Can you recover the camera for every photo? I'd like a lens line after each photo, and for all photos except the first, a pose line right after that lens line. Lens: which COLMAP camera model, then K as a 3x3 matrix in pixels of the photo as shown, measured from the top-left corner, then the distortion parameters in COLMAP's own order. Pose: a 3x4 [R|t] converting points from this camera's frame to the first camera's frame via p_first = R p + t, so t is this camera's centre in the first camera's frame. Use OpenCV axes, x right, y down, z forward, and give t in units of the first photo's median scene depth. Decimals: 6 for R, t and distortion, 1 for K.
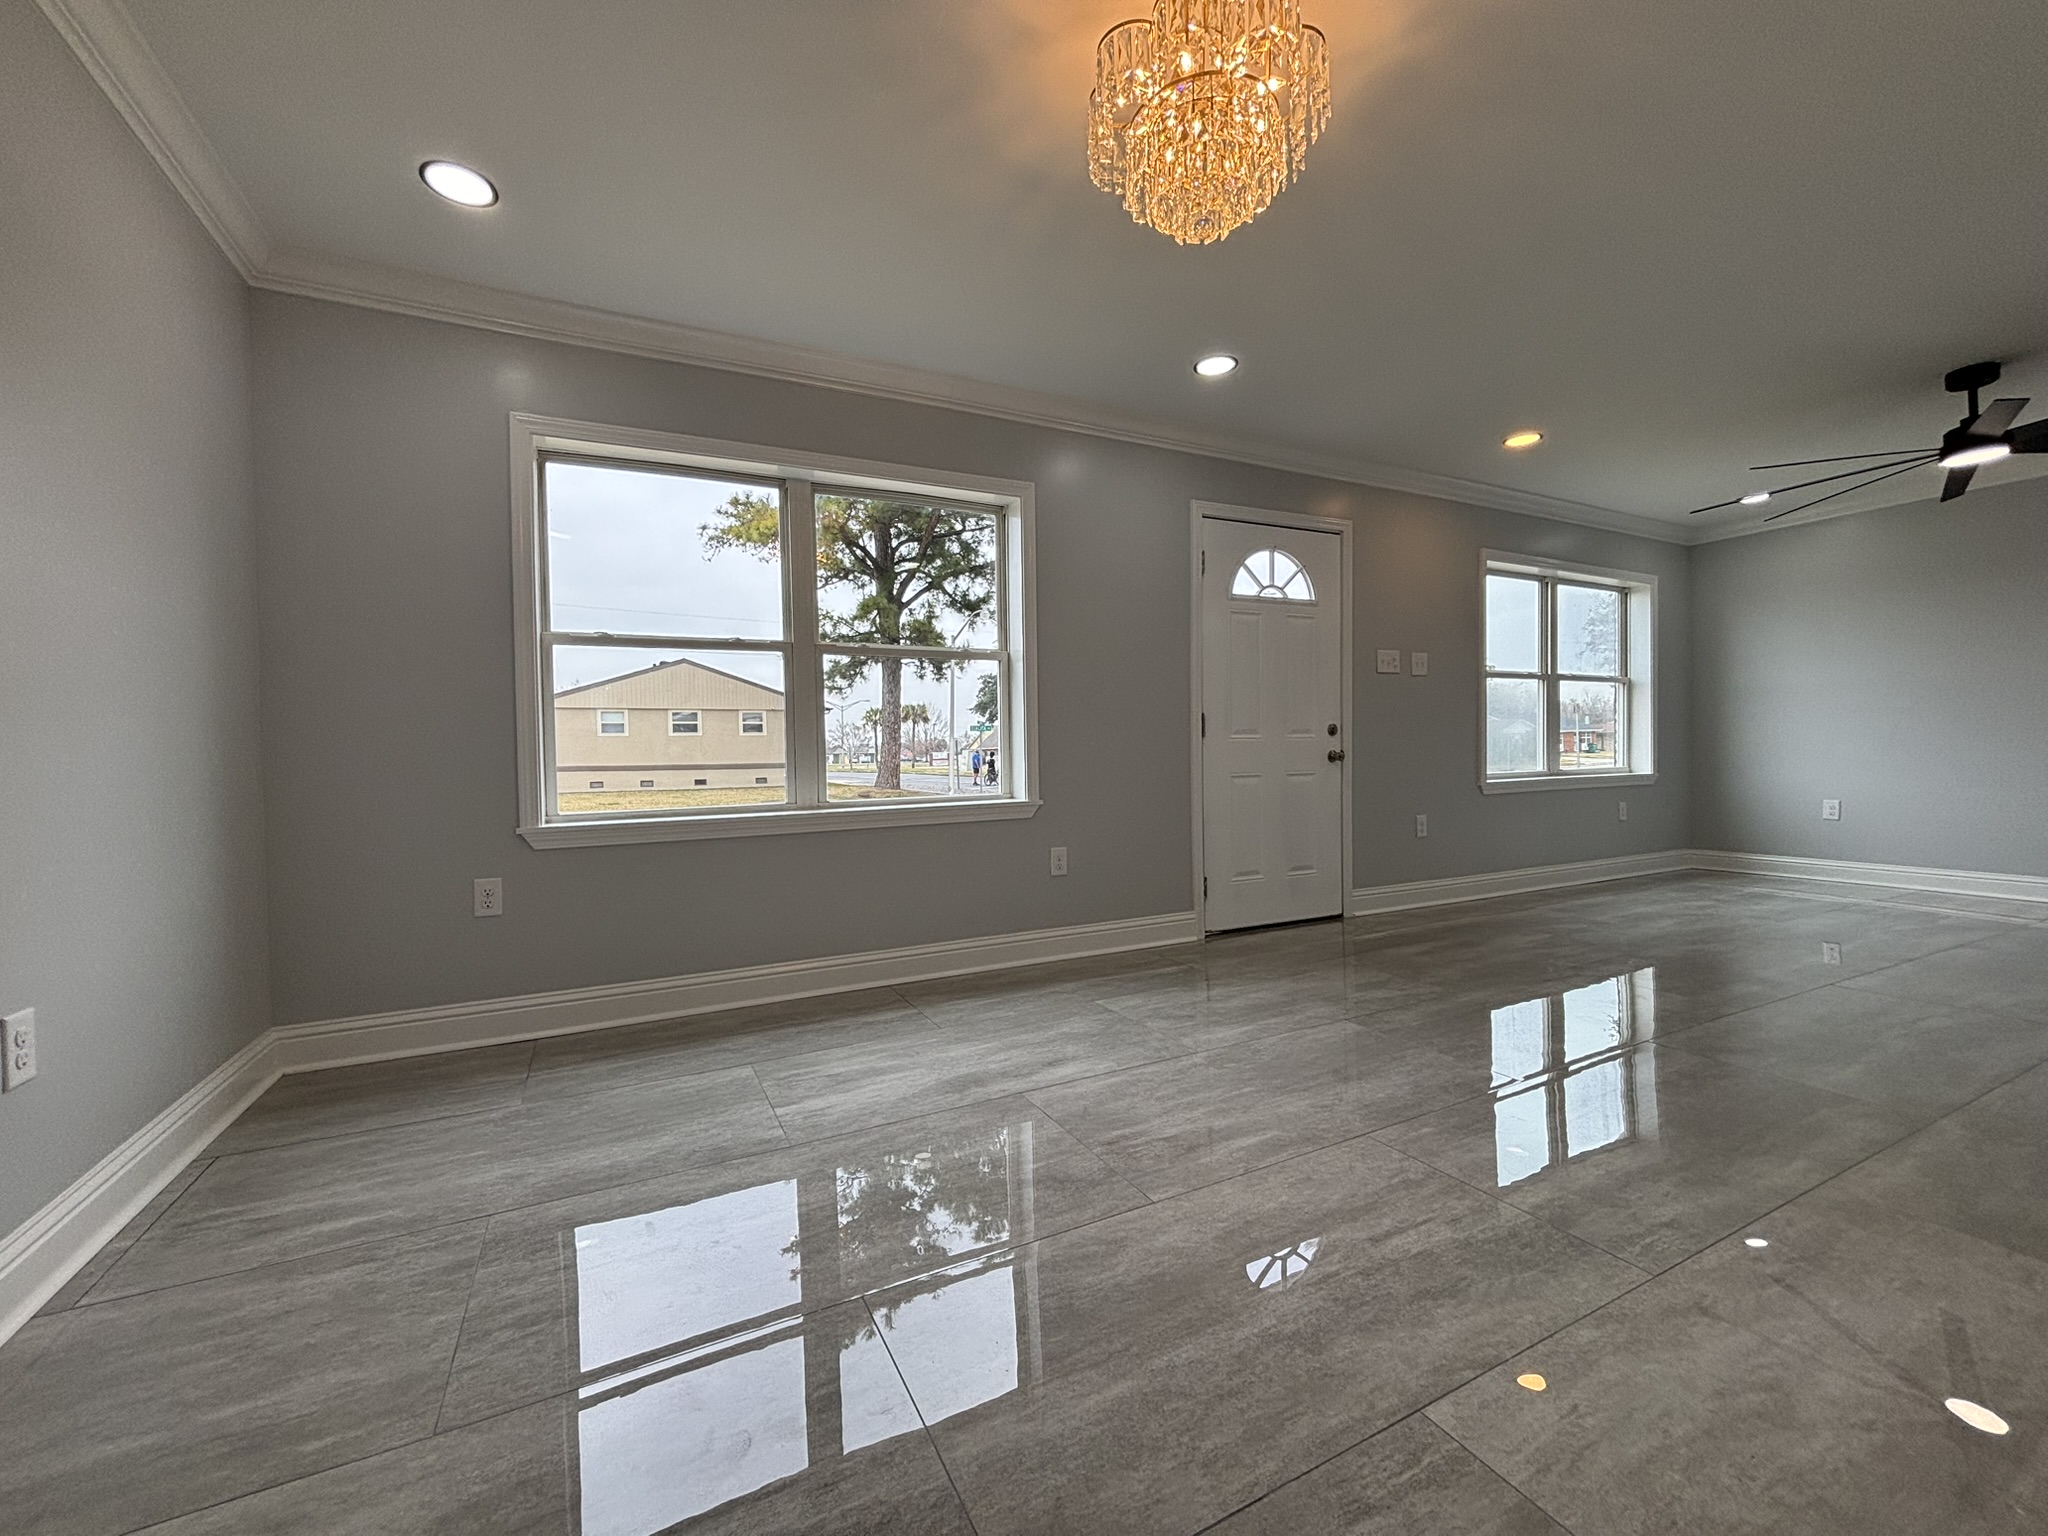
lens RADIAL K [[821.9, 0, 1024.0], [0, 821.9, 768.0], [0, 0, 1]] dist [-0.000209, -0.000565]
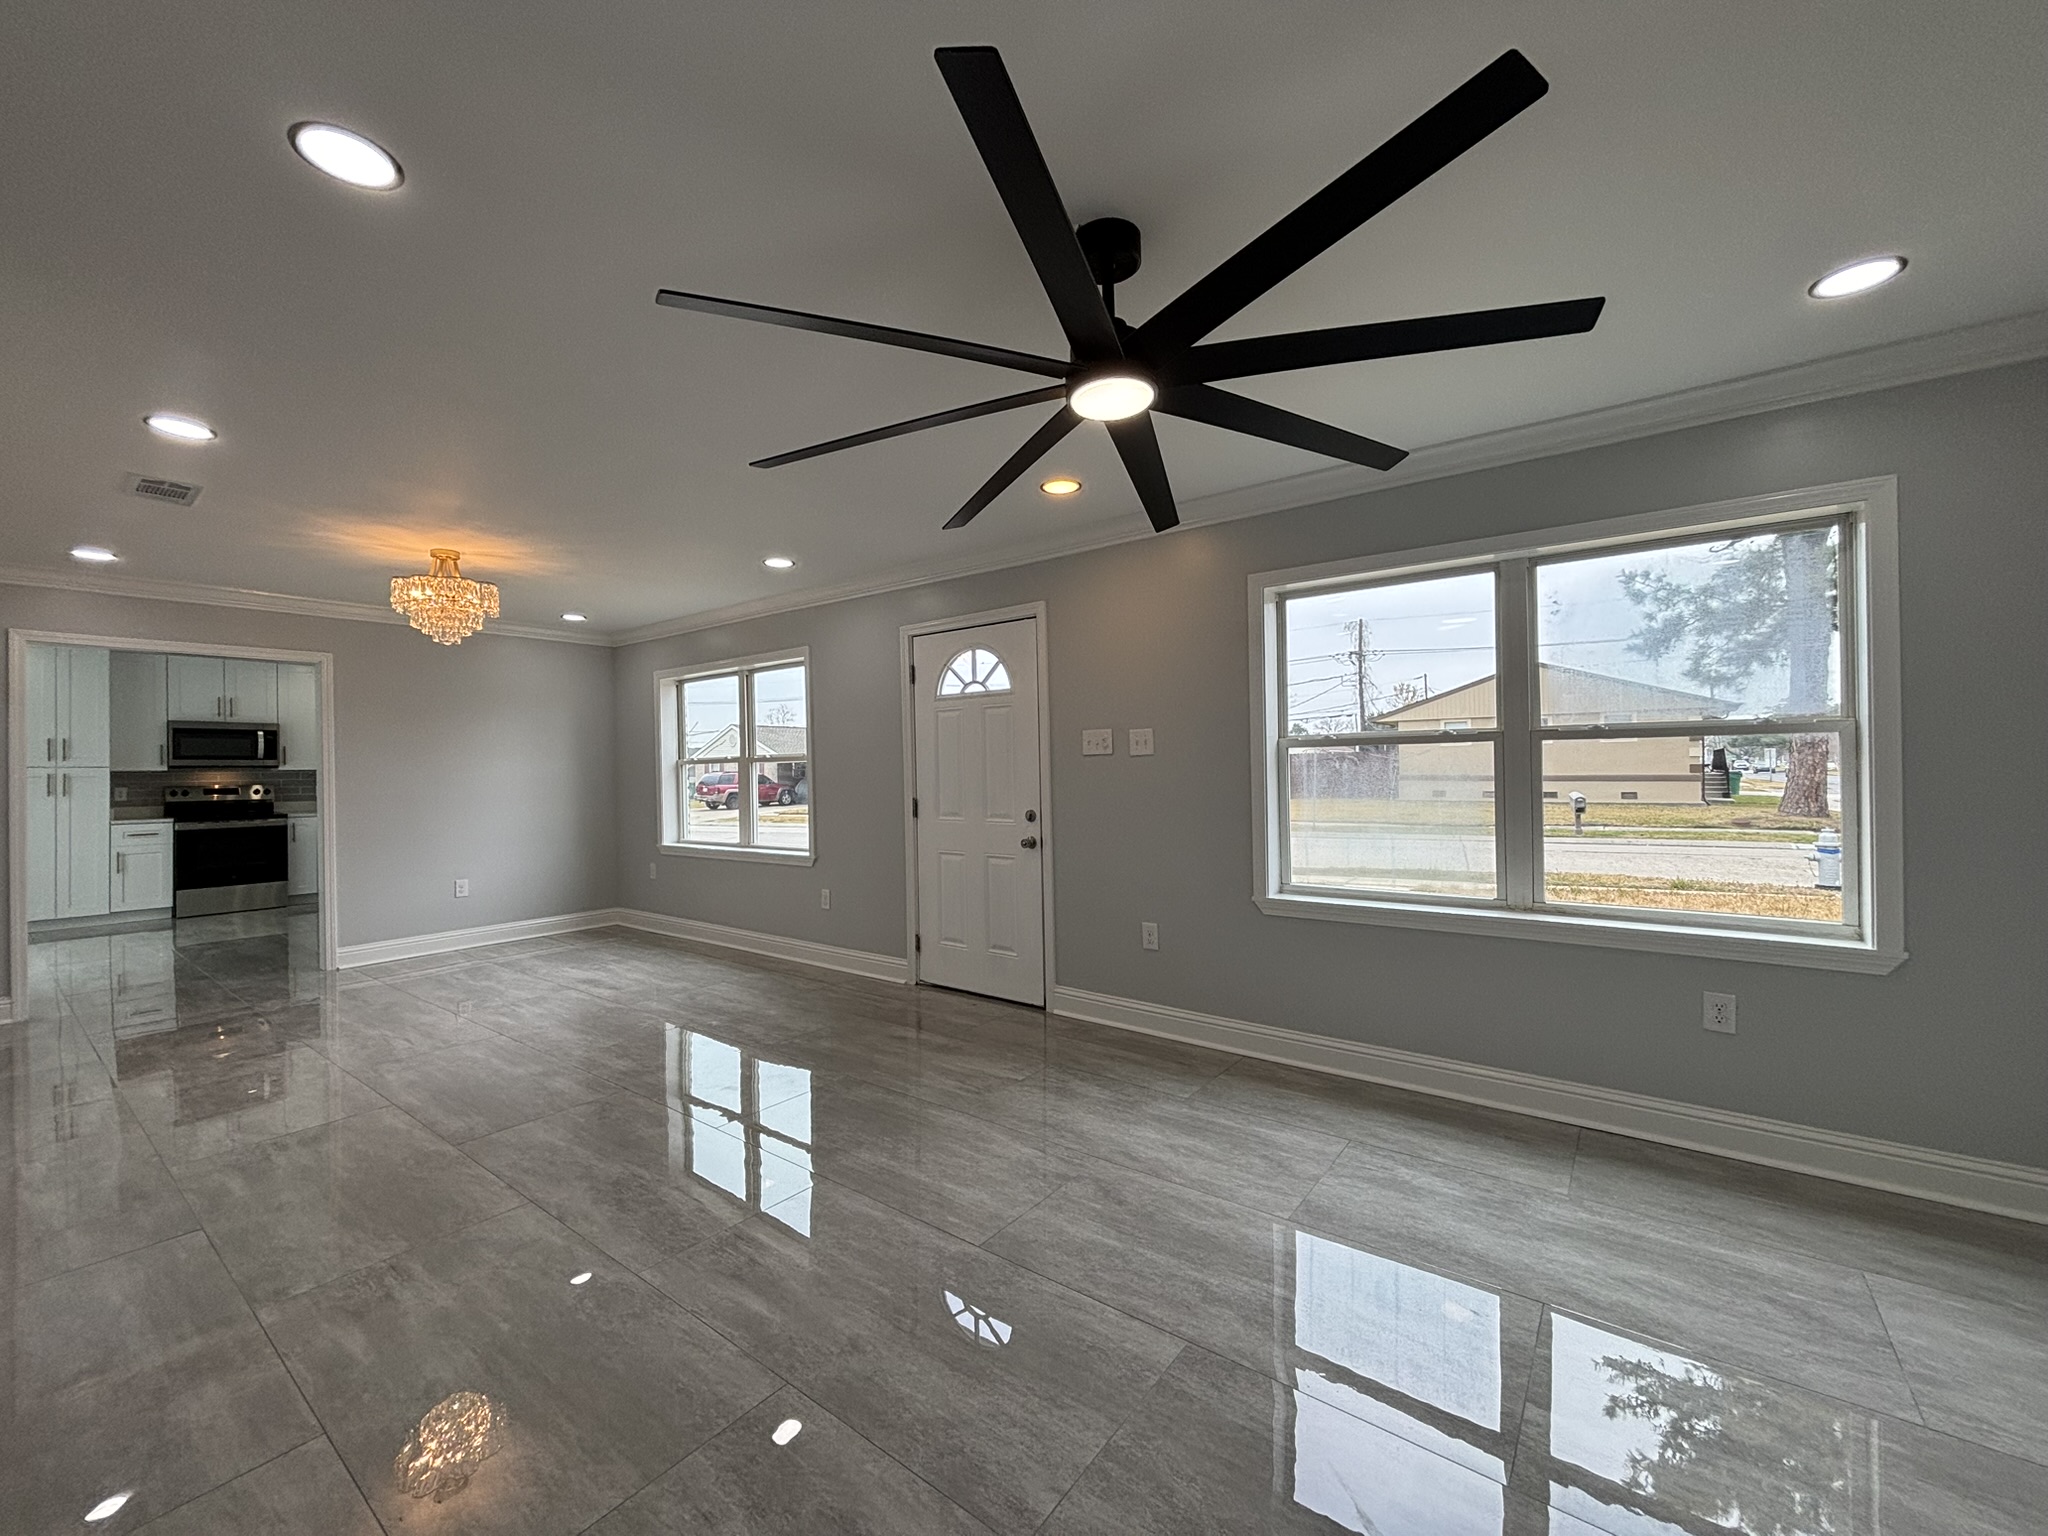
lens RADIAL K [[828.3, 0, 1016.2], [0, 828.3, 758.1], [0, 0, 1]] dist [0.008616, 0.000213]
pose [[0.430913, 0.001857, -0.902391, 1.378214], [-0.008274, 0.999964, -0.001893, -0.124524], [0.902355, 0.008282, 0.430913, 0.605532]]
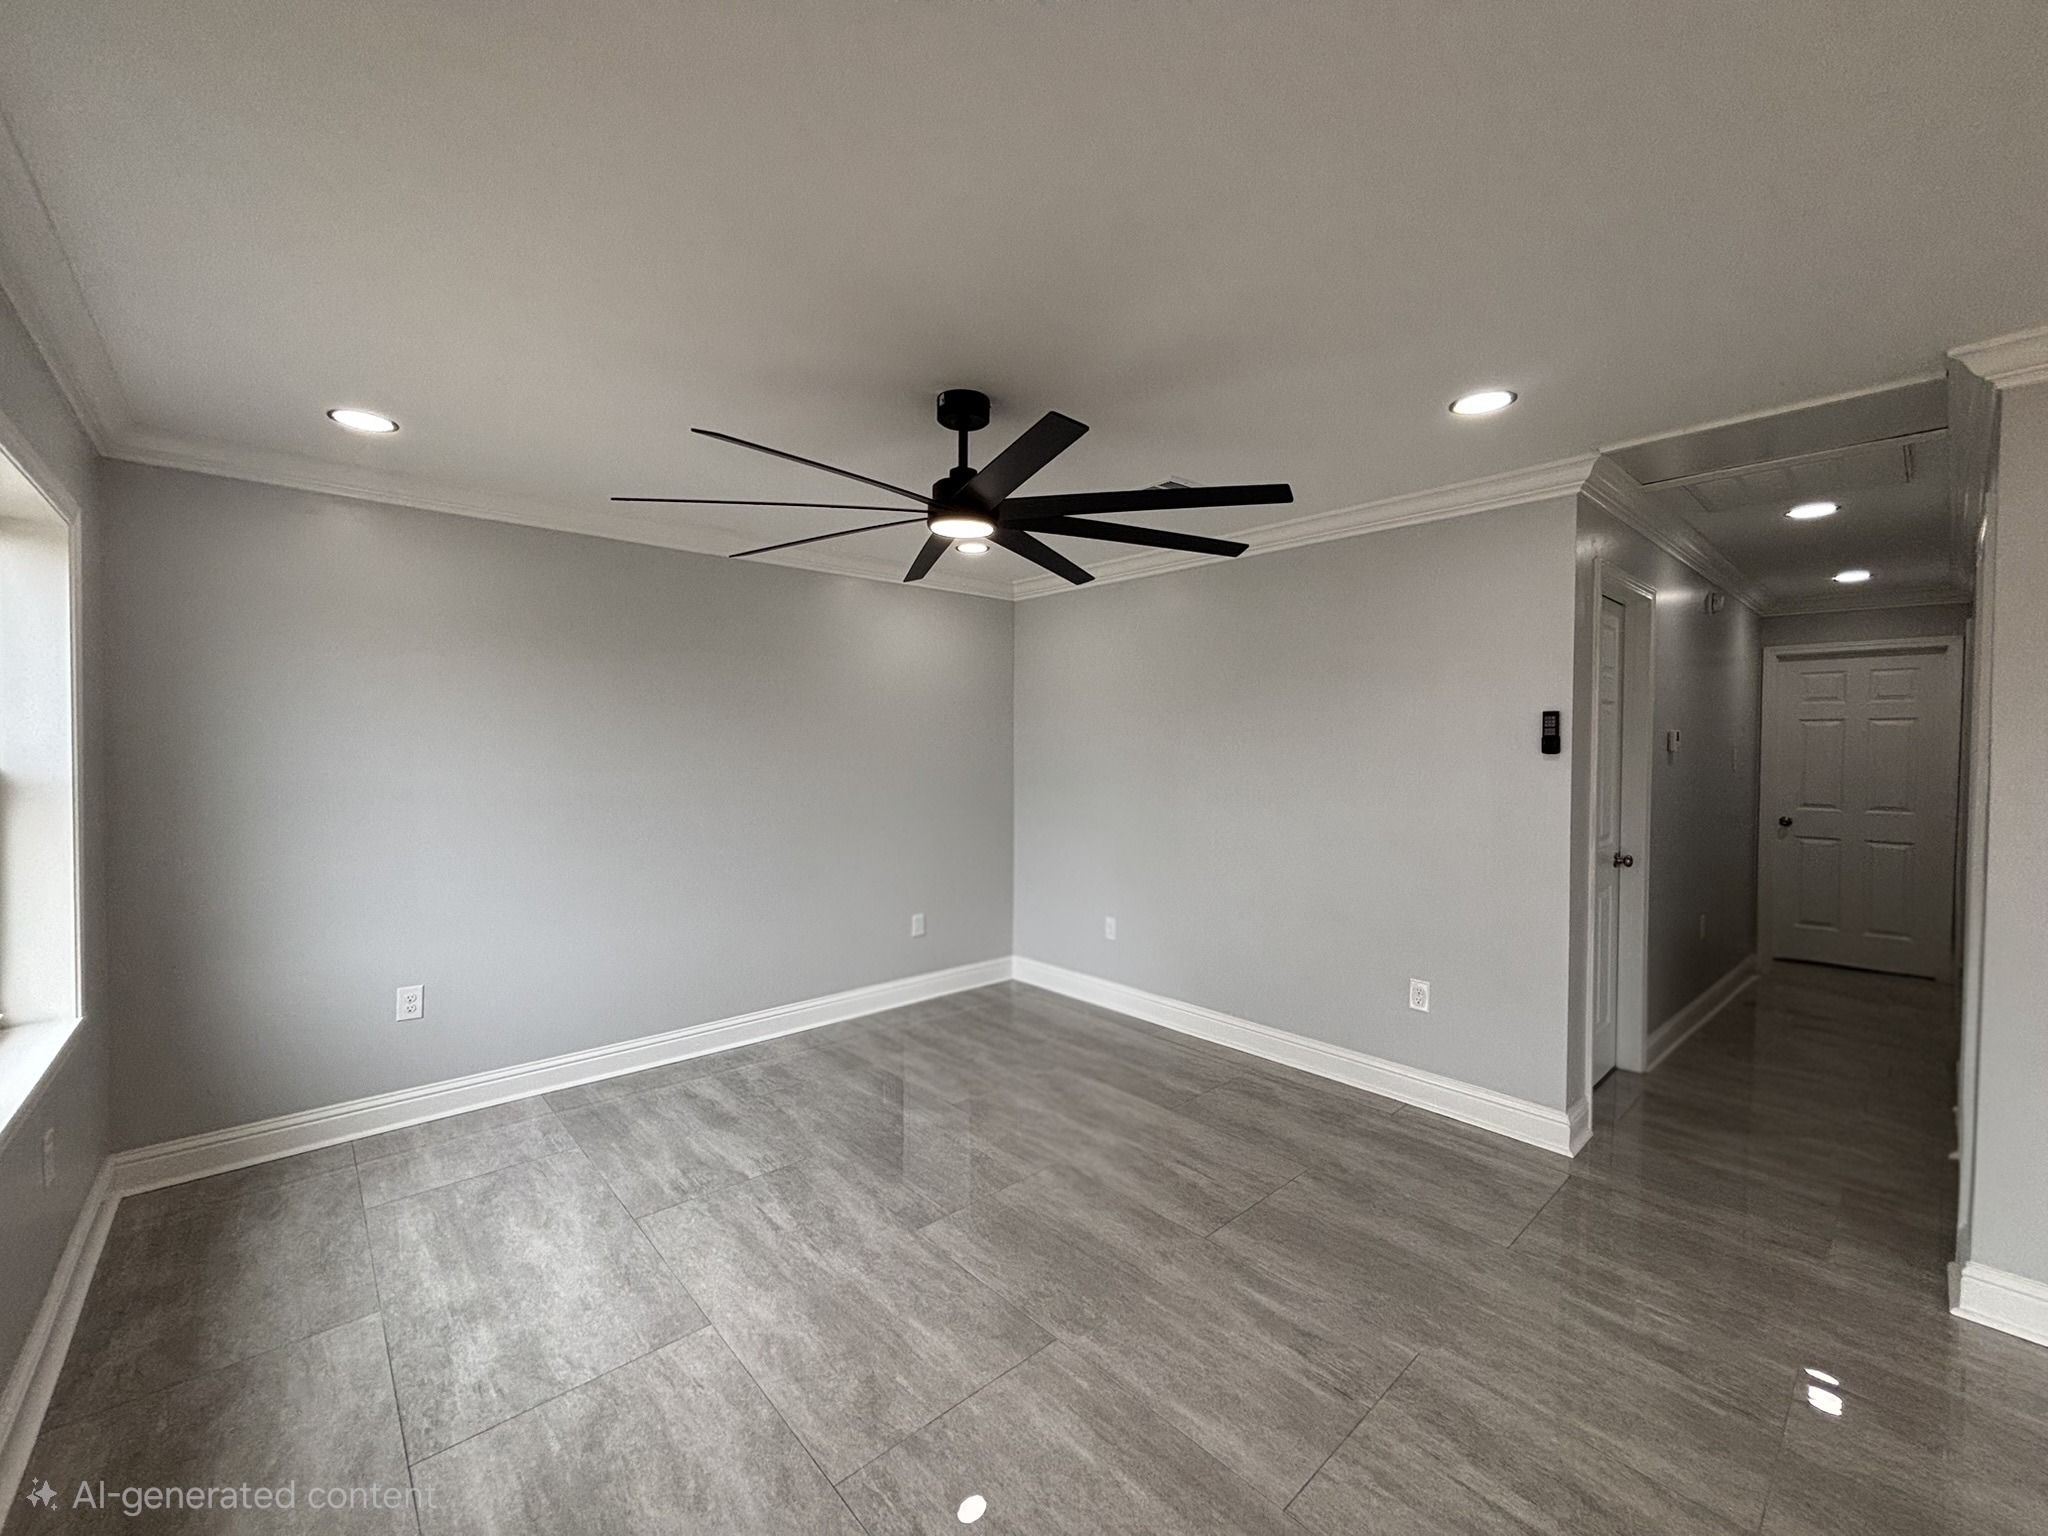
lens RADIAL K [[828.3, 0, 1023.4], [0, 828.3, 765.0], [0, 0, 1]] dist [0.005683, 0.000242]
pose [[-0.264675, -0.001873, 0.964336, 0.396249], [0.015032, 0.999869, 0.006068, -0.155037], [-0.964221, 0.016102, -0.264612, 0.968448]]
